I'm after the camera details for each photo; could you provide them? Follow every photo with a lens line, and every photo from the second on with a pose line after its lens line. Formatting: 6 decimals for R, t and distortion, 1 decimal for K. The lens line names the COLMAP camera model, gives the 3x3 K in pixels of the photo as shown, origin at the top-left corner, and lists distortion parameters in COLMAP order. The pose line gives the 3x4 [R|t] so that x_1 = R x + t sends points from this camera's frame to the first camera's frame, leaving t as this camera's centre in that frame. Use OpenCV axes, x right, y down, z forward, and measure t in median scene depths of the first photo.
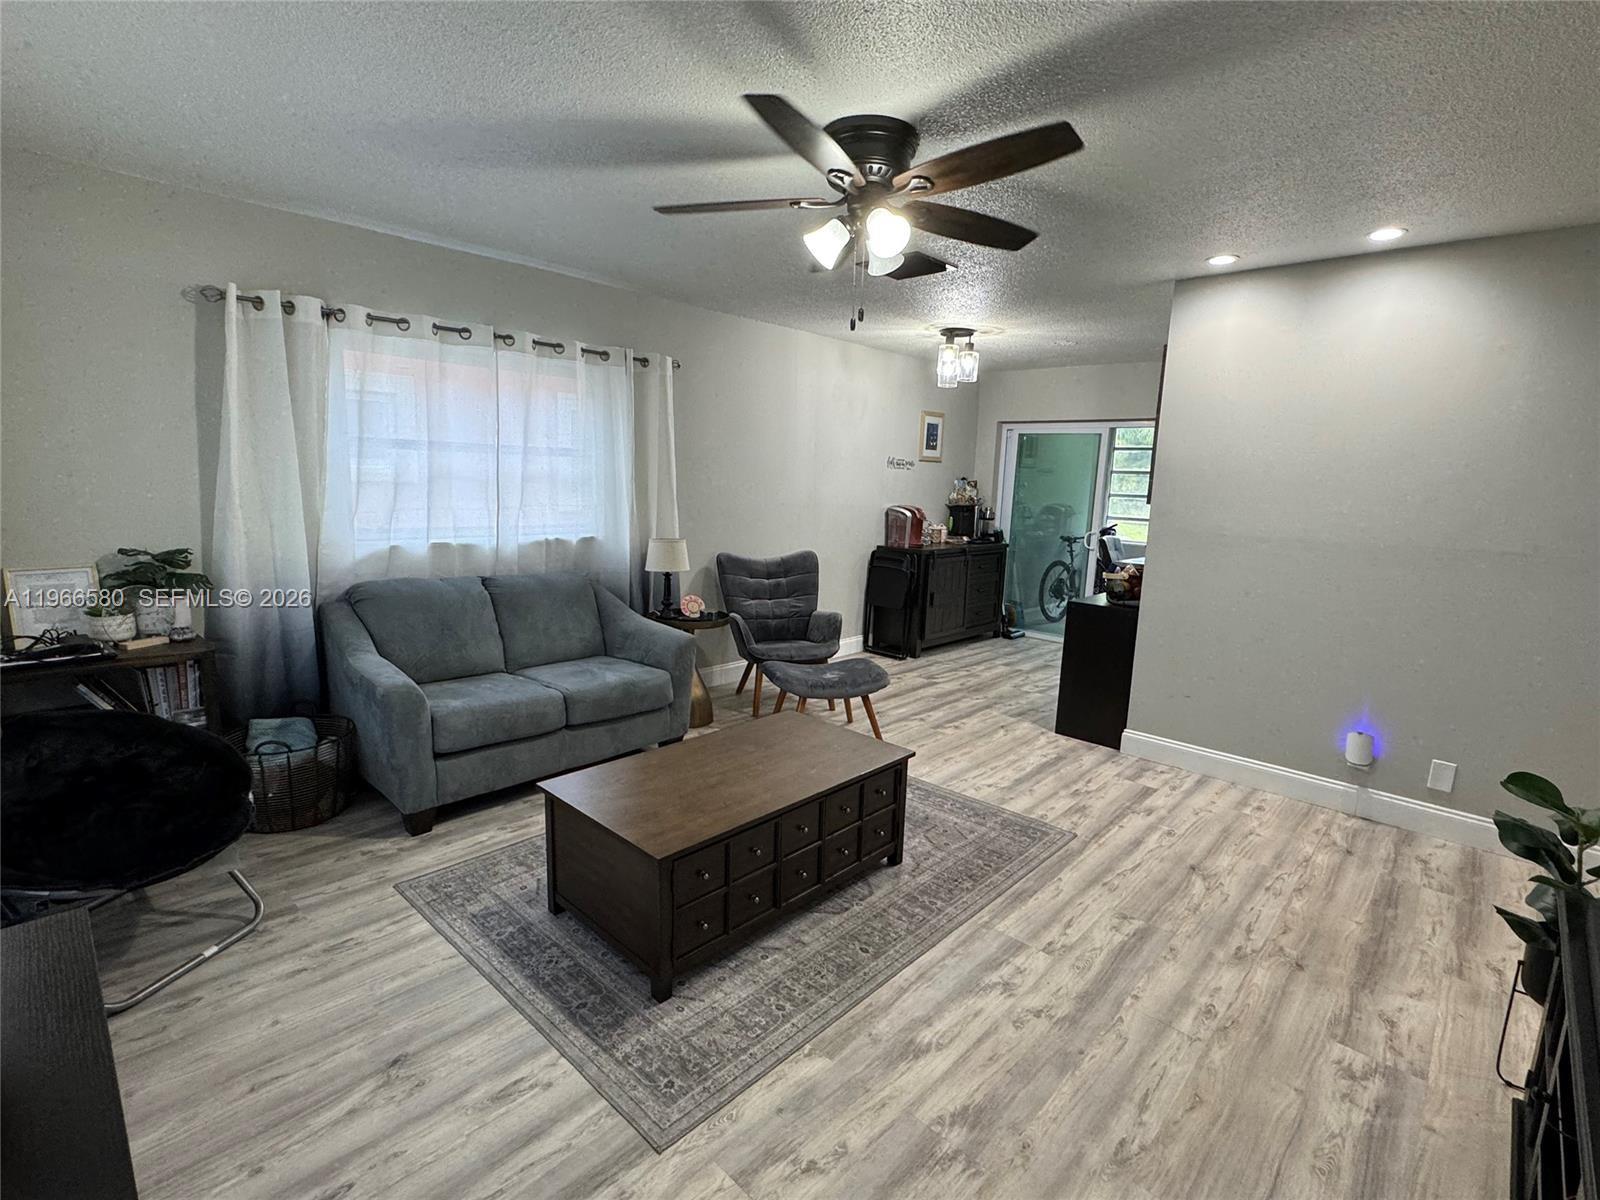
lens RADIAL K [[753.5, 0, 800.0], [0, 753.5, 600.0], [0, 0, 1]] dist [0.000512, 0.000043]
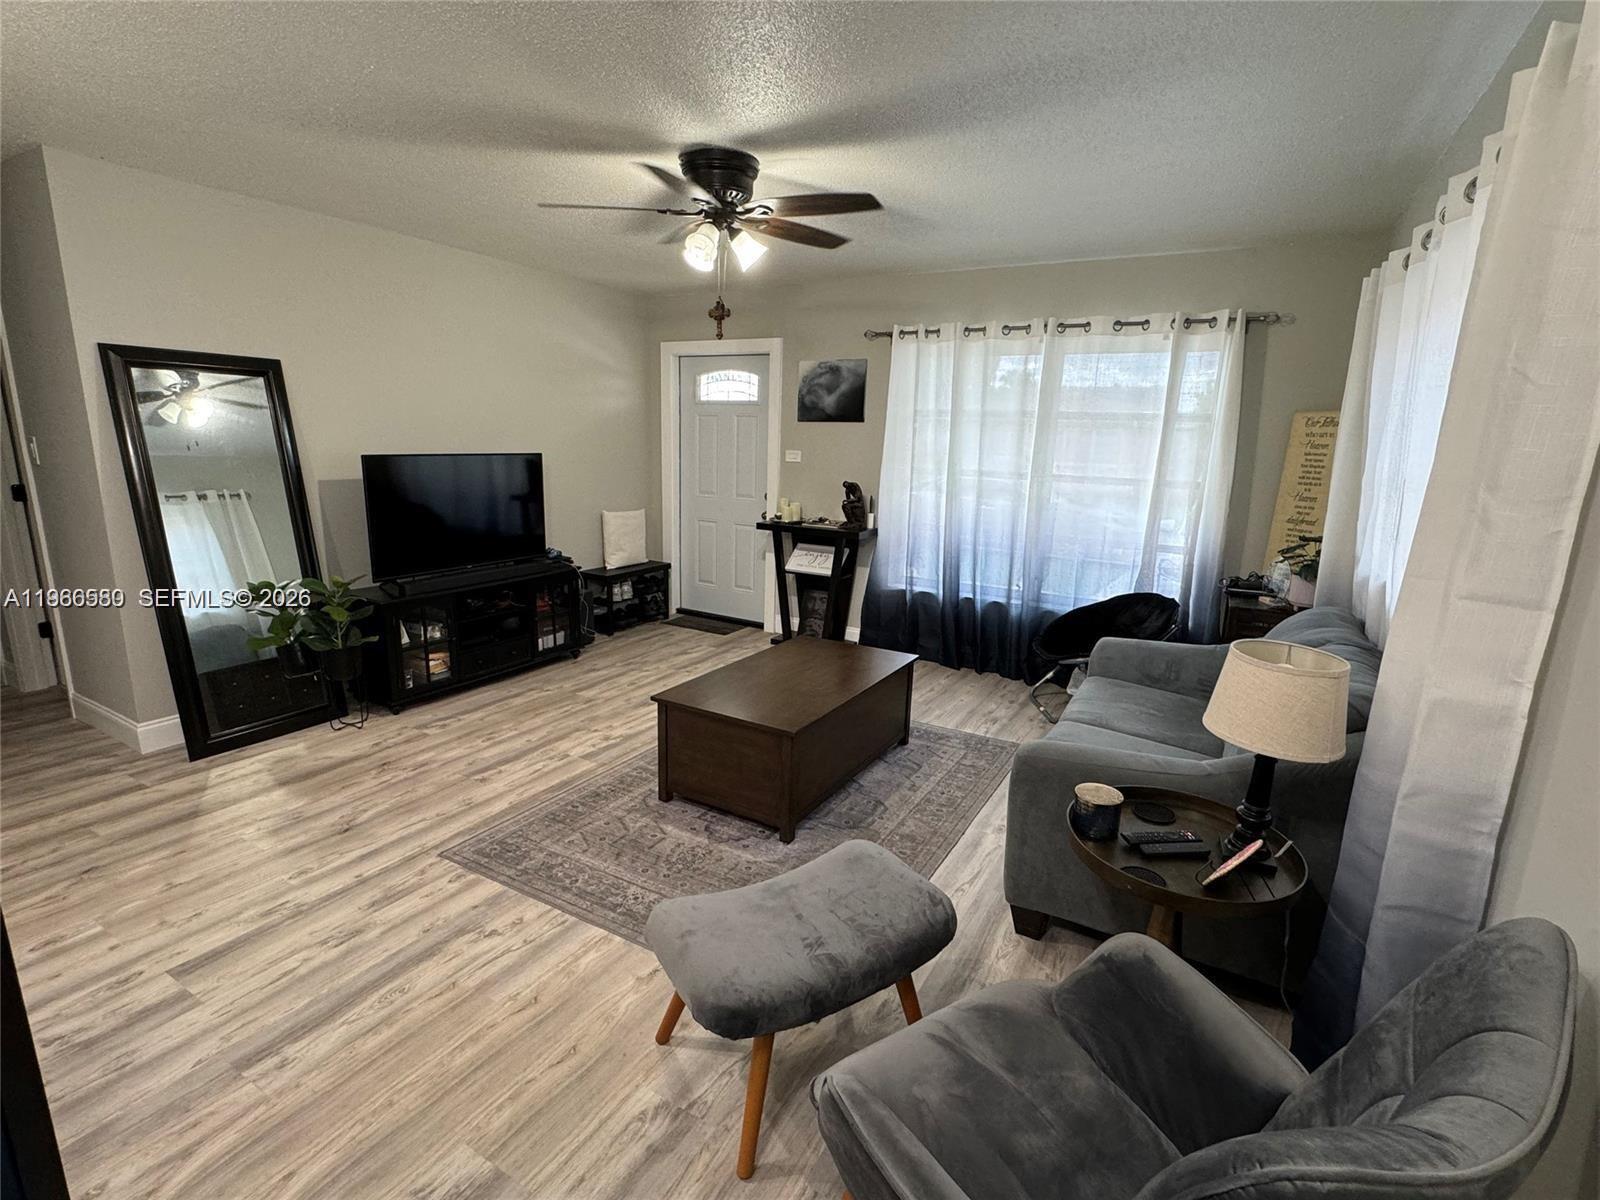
lens RADIAL K [[753.5, 0, 800.0], [0, 753.5, 600.0], [0, 0, 1]] dist [0.000512, 0.000043]
pose [[-0.971595, -0.009226, -0.236470, 0.149091], [-0.096686, 0.927513, 0.361070, -0.239999], [0.215998, 0.373678, -0.902059, 1.441263]]
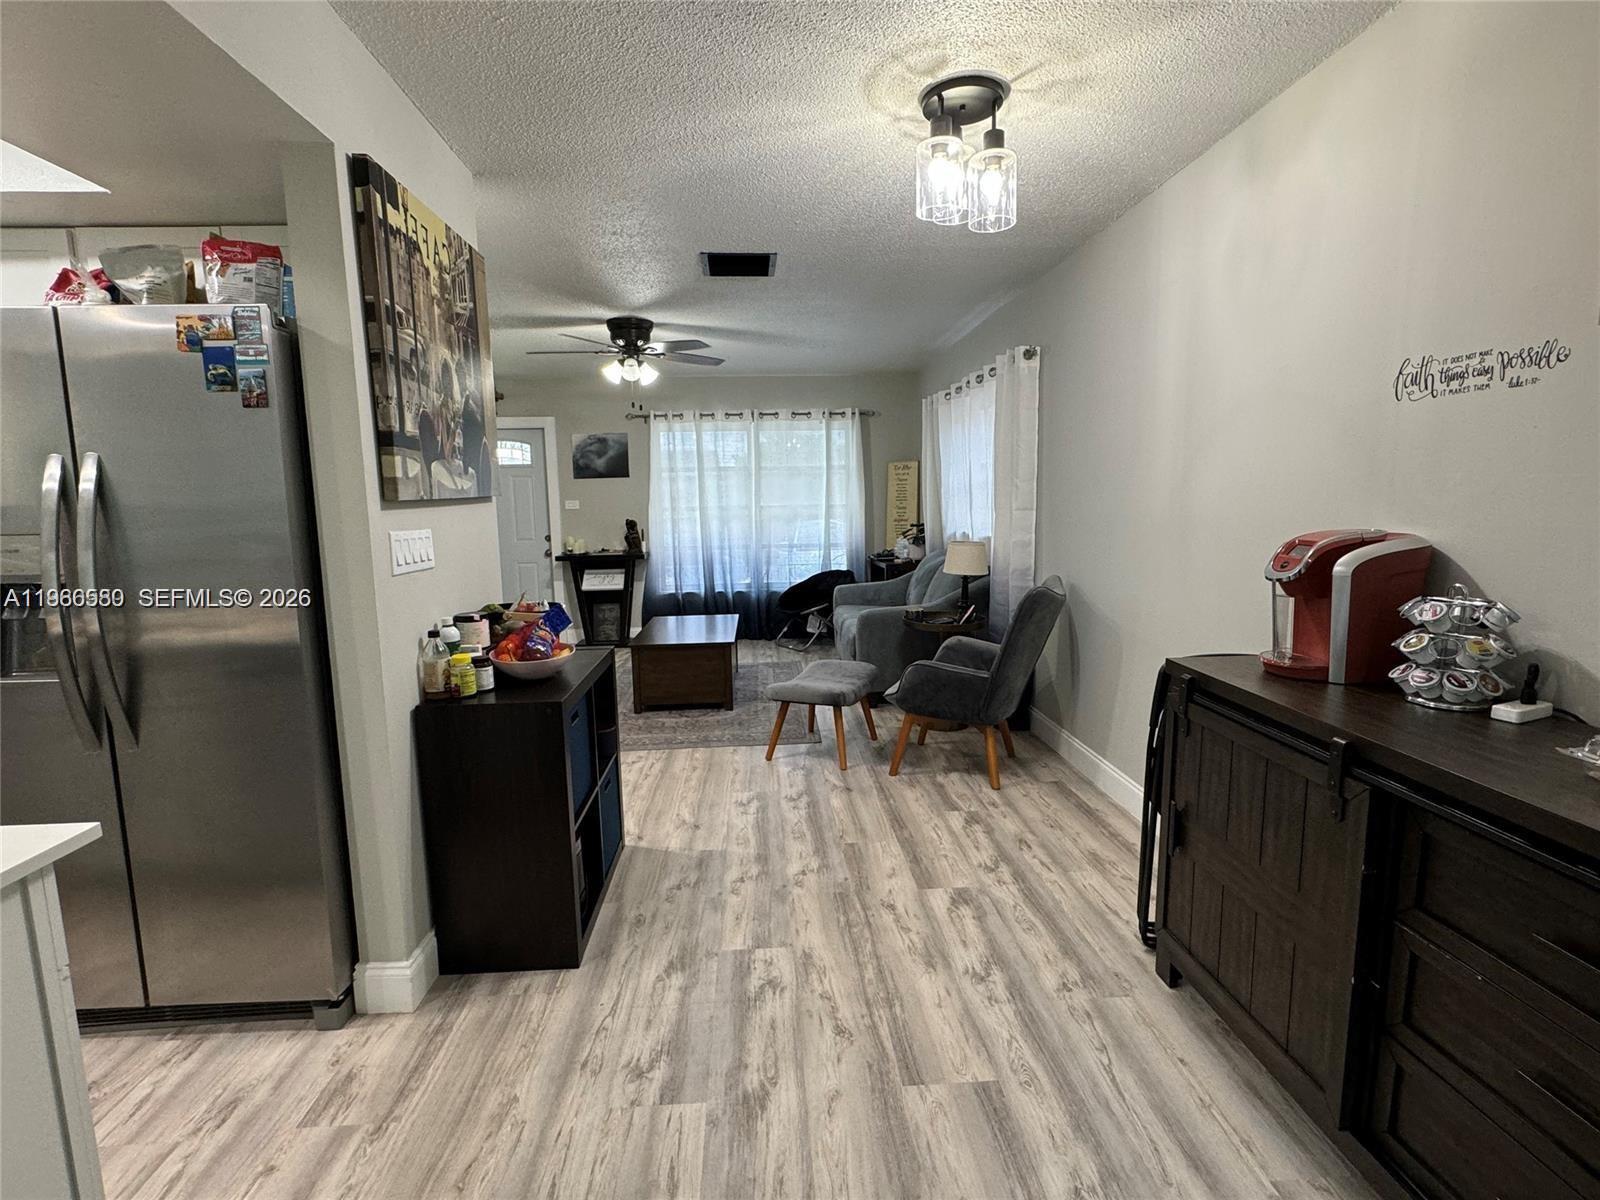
lens RADIAL K [[753.5, 0, 800.0], [0, 753.5, 600.0], [0, 0, 1]] dist [0.000512, 0.000043]
pose [[-0.684374, 0.077891, -0.724959, 0.808664], [-0.122554, 0.967843, 0.219681, -0.227854], [0.718758, 0.239191, -0.652821, 1.730643]]
